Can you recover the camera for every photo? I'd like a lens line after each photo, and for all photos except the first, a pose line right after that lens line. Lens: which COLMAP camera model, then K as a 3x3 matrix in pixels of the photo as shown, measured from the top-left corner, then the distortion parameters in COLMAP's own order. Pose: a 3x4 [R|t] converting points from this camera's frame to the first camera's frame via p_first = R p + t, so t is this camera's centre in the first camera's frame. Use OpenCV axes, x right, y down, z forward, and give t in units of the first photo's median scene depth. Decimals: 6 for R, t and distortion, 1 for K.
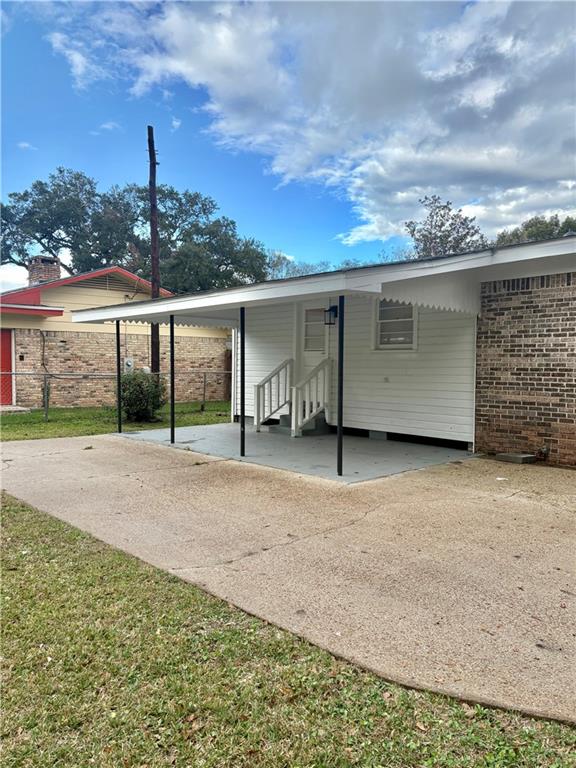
lens RADIAL K [[584.7, 0, 304.4], [0, 584.7, 389.9], [0, 0, 1]] dist [0.053512, -0.058917]
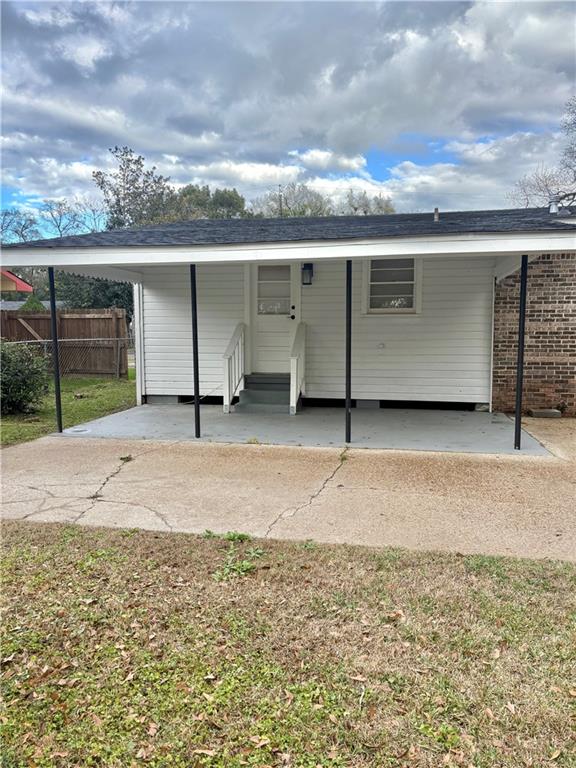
lens RADIAL K [[548.8, 0, 297.1], [0, 548.8, 377.0], [0, 0, 1]] dist [0.013184, -0.002150]
pose [[0.803783, -0.070508, 0.590730, -0.431435], [0.034966, 0.996835, 0.071403, -0.029778], [-0.593894, -0.036737, 0.803704, 0.314093]]
